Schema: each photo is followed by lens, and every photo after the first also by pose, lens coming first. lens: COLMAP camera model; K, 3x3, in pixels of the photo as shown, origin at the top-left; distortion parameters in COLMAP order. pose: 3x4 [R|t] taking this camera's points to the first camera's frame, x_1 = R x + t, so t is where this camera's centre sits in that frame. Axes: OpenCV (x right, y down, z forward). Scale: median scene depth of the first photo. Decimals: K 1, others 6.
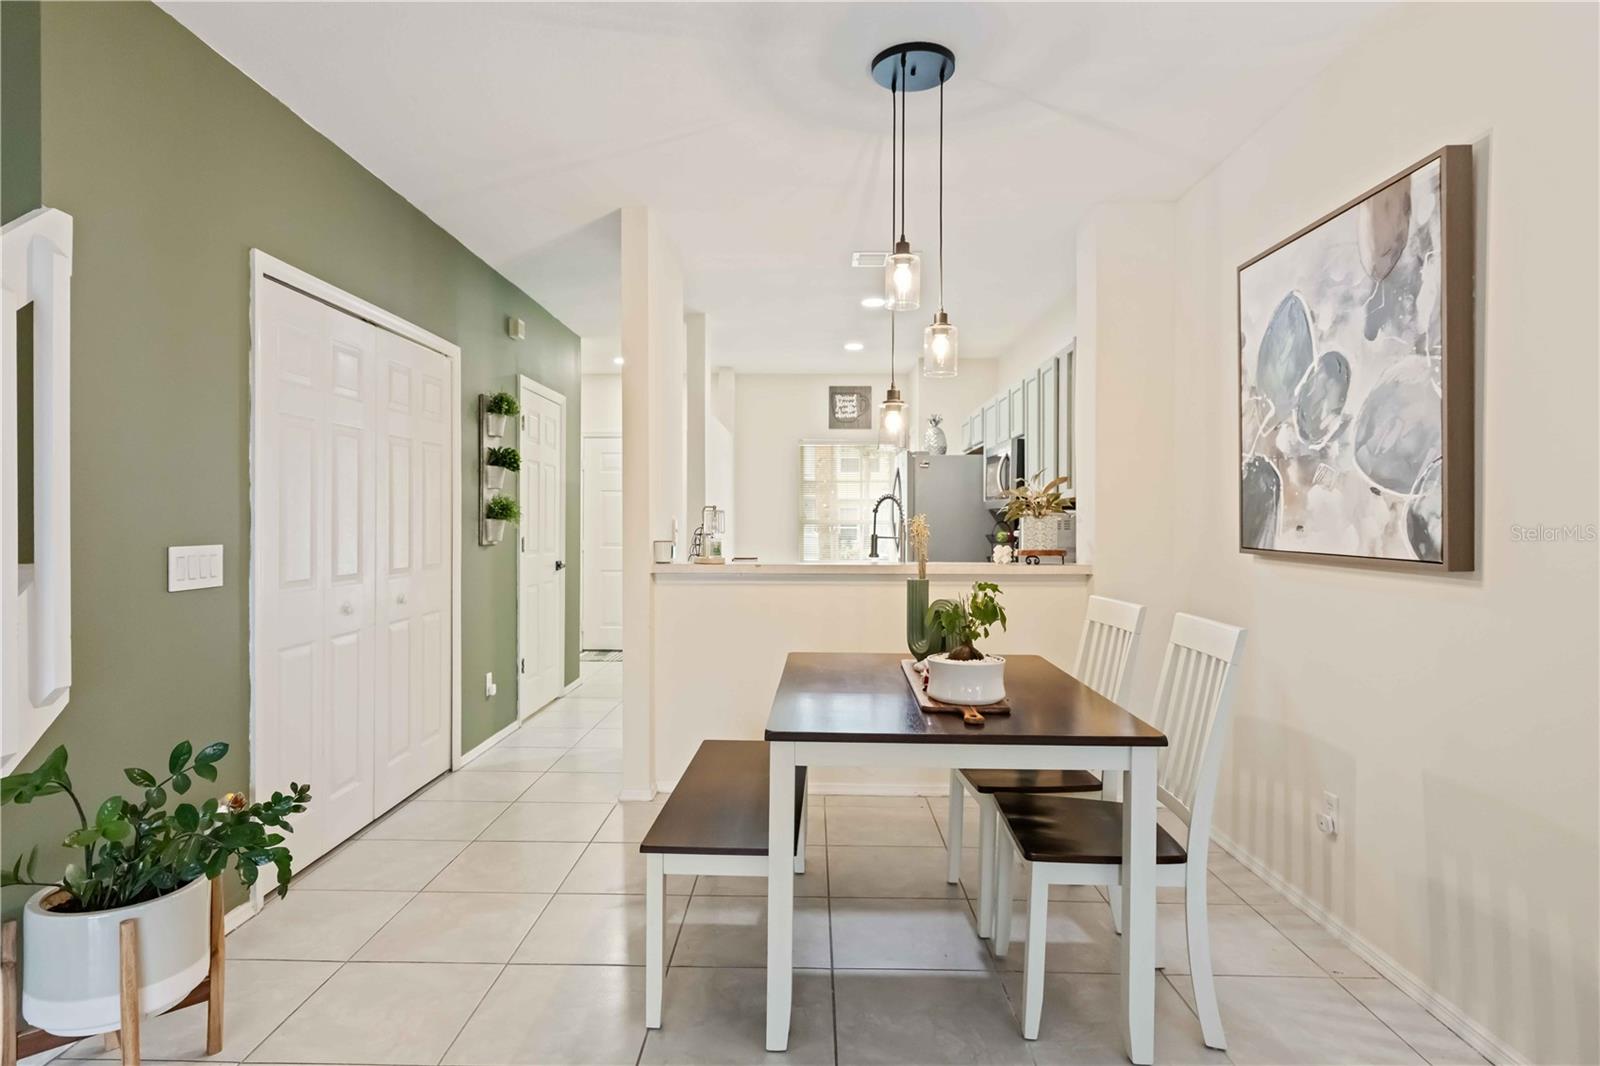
lens RADIAL K [[868.2, 0, 789.5], [0, 868.2, 531.3], [0, 0, 1]] dist [0.003796, 0.000924]
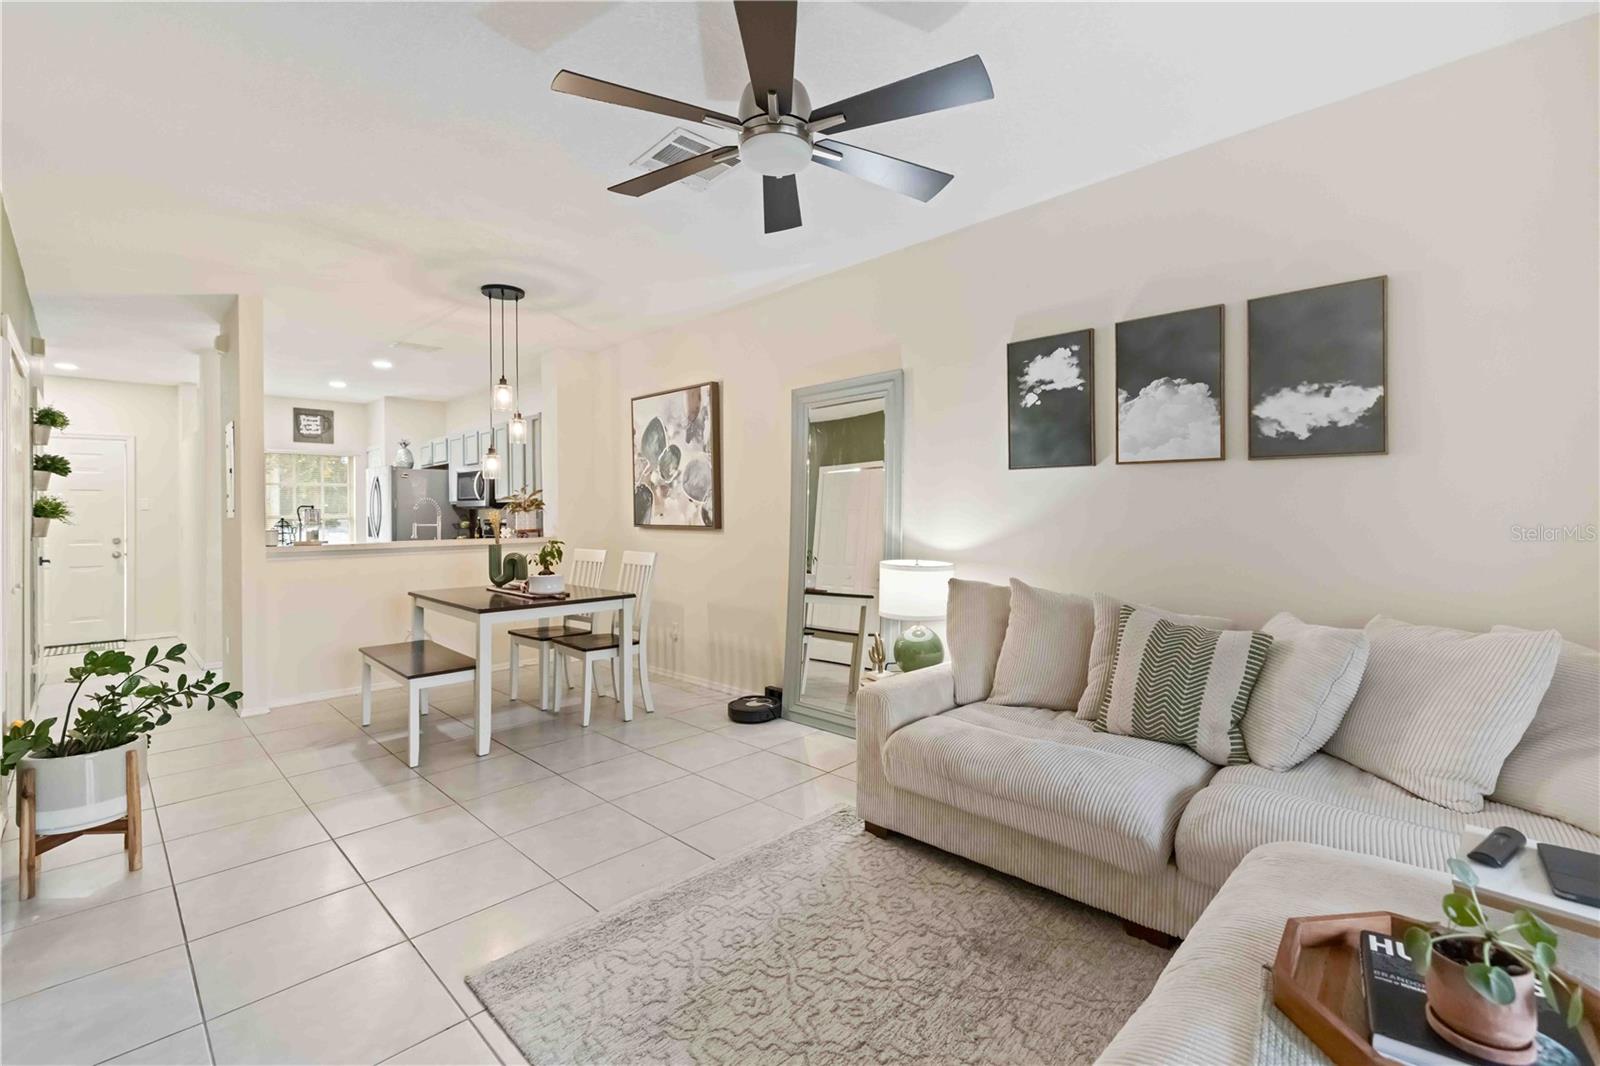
lens RADIAL K [[701.4, 0, 791.4], [0, 701.4, 509.4], [0, 0, 1]] dist [0.003187, 0.000197]
pose [[0.689624, -0.005933, 0.724143, -0.580667], [0.019835, 0.999746, -0.010699, 0.008611], [-0.723896, 0.021742, 0.689567, -0.609017]]
